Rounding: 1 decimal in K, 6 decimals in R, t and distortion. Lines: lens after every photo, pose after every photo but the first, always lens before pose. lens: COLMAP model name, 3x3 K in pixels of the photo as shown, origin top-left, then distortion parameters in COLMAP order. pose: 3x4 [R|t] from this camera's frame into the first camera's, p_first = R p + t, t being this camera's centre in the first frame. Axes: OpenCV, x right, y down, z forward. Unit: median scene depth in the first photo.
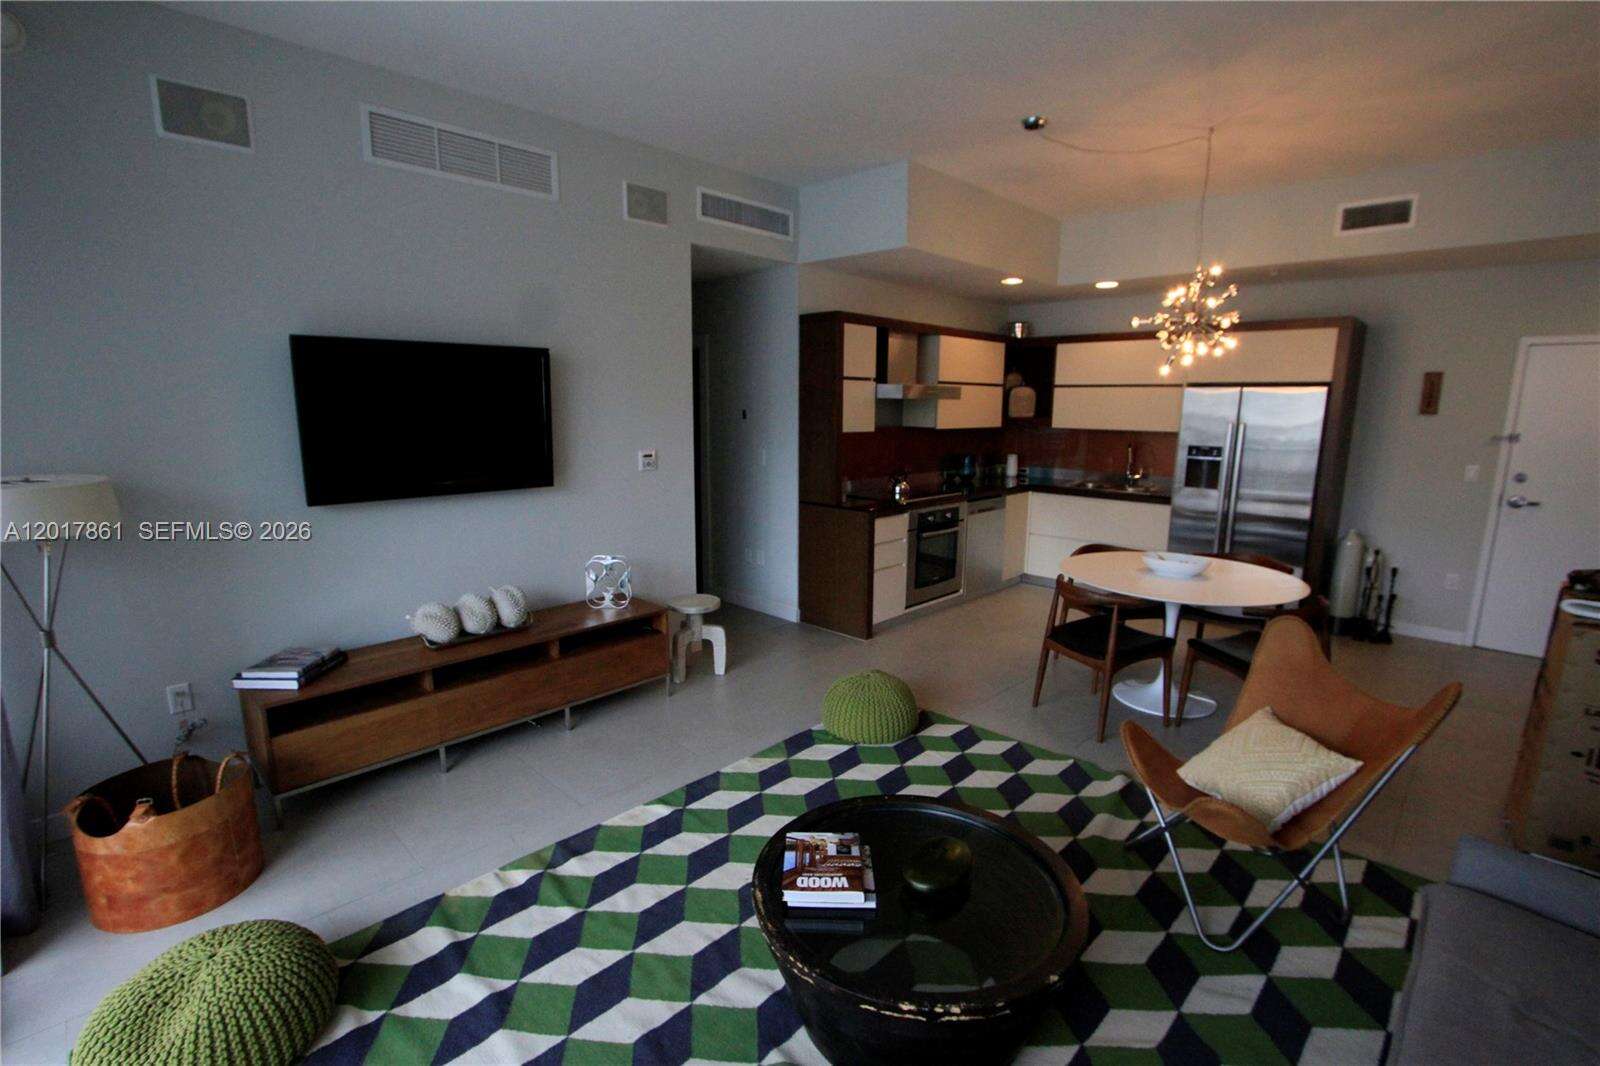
lens RADIAL K [[732.3, 0, 799.9], [0, 732.3, 535.5], [0, 0, 1]] dist [-0.015819, 0.001088]
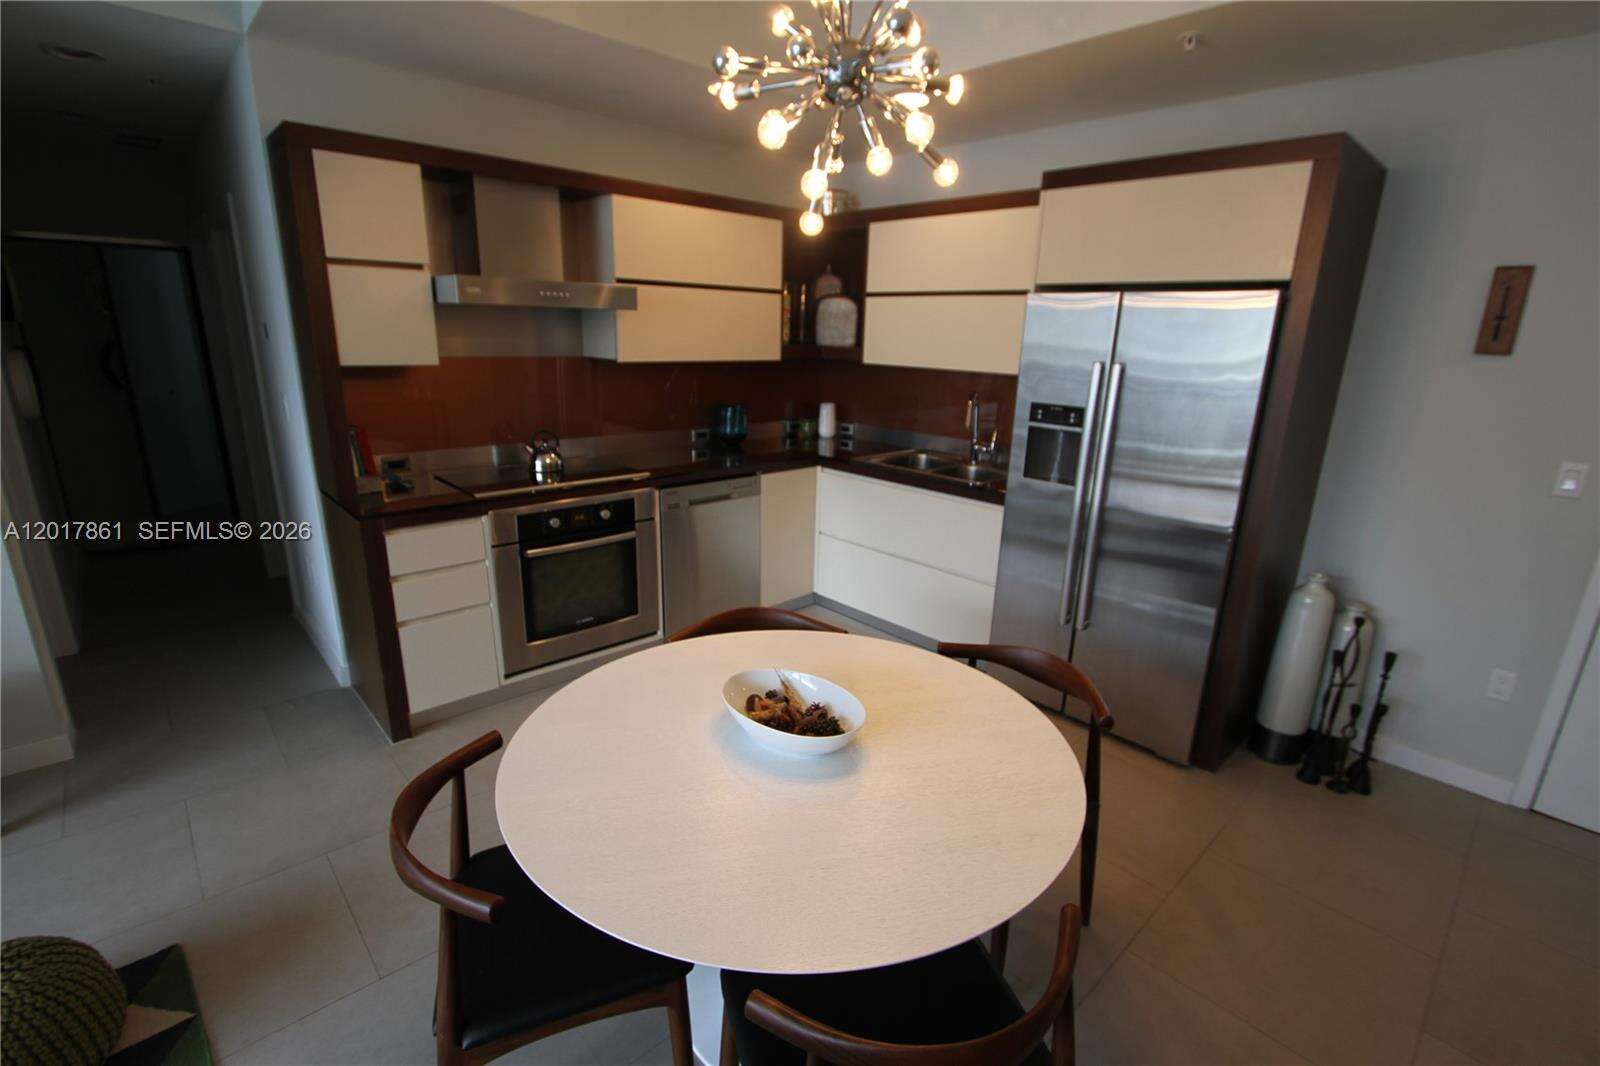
lens RADIAL K [[732.3, 0, 799.6], [0, 732.3, 535.2], [0, 0, 1]] dist [-0.015819, 0.001088]
pose [[0.998340, 0.033230, -0.047040, 0.400015], [-0.028620, 0.995019, 0.095487, -0.073927], [0.049979, -0.093983, 0.994319, 0.449181]]
